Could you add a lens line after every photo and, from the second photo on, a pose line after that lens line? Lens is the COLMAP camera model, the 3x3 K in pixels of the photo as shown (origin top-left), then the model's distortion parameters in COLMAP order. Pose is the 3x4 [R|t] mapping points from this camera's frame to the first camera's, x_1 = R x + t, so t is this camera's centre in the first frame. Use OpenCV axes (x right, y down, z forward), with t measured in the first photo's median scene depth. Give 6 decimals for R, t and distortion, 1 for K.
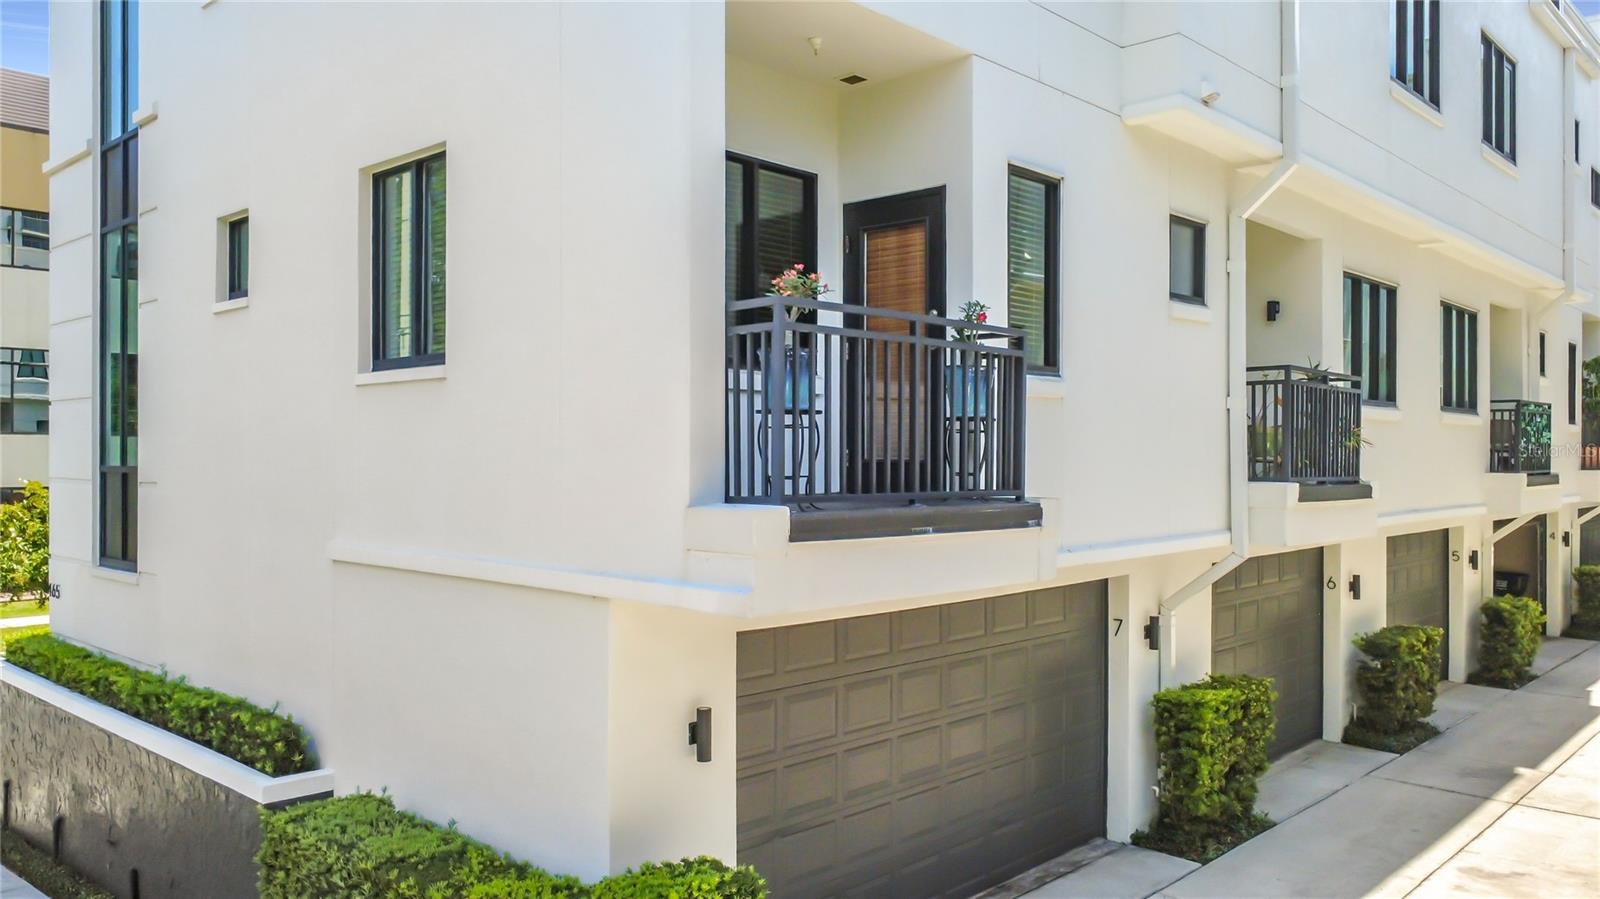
lens RADIAL K [[1224.1, 0, 800.0], [0, 1224.1, 449.5], [0, 0, 1]] dist [-0.001268, 0.003439]
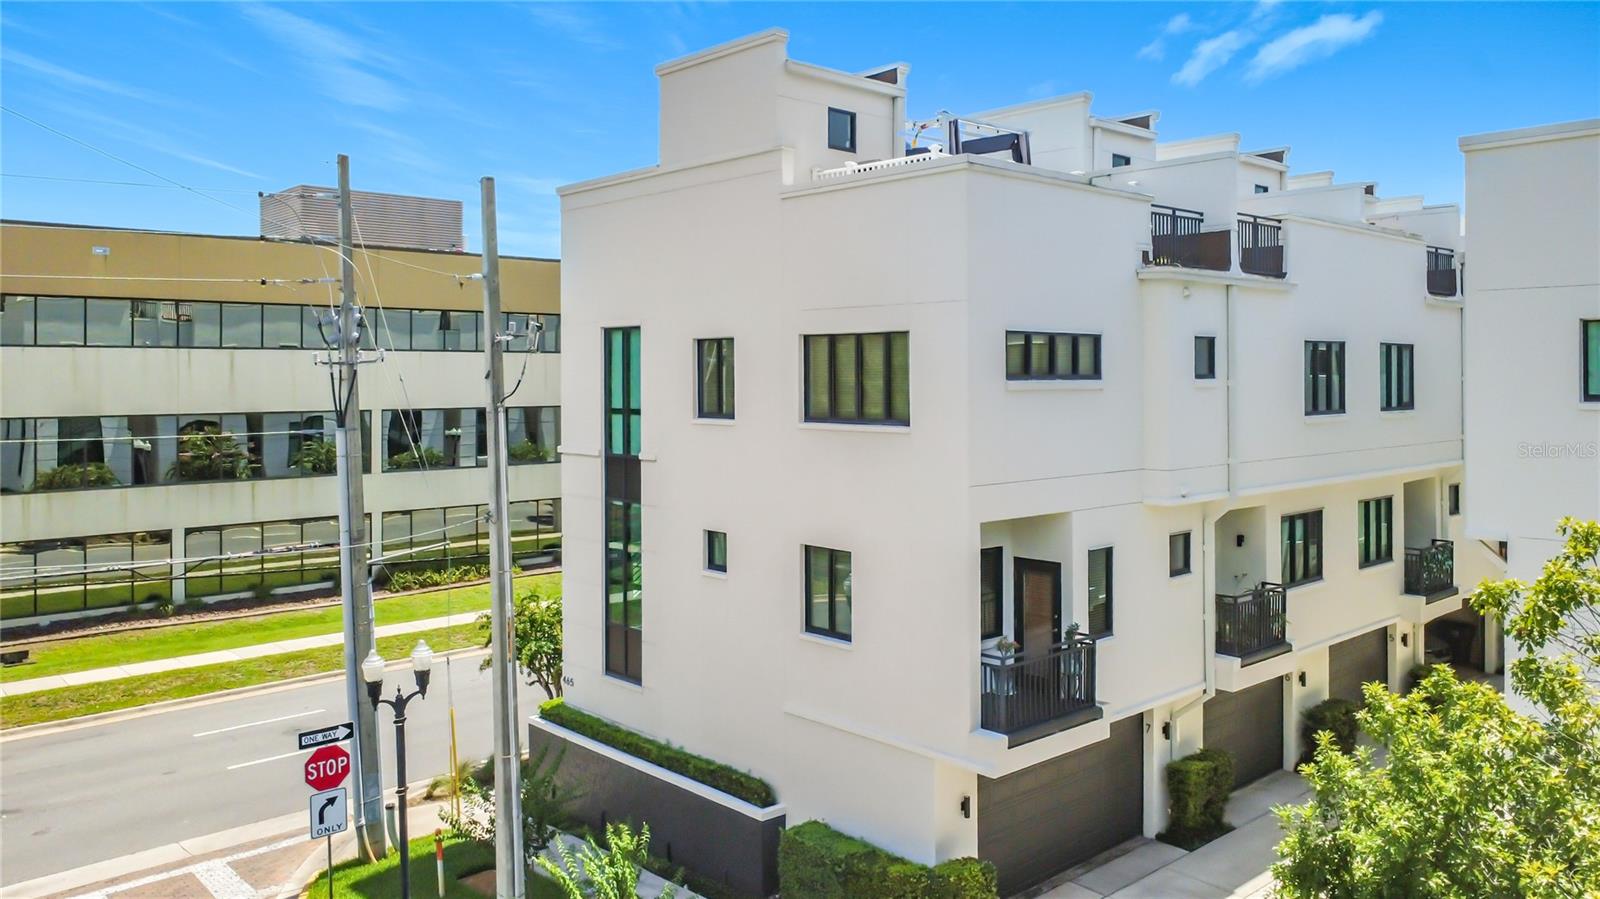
lens RADIAL K [[1217.7, 0, 800.2], [0, 1217.7, 372.2], [0, 0, 1]] dist [0.005609, -0.001071]
pose [[0.996888, -0.007618, -0.078468, -0.153328], [0.007907, 0.999963, 0.003368, -0.478944], [0.078440, -0.003978, 0.996911, -1.087153]]
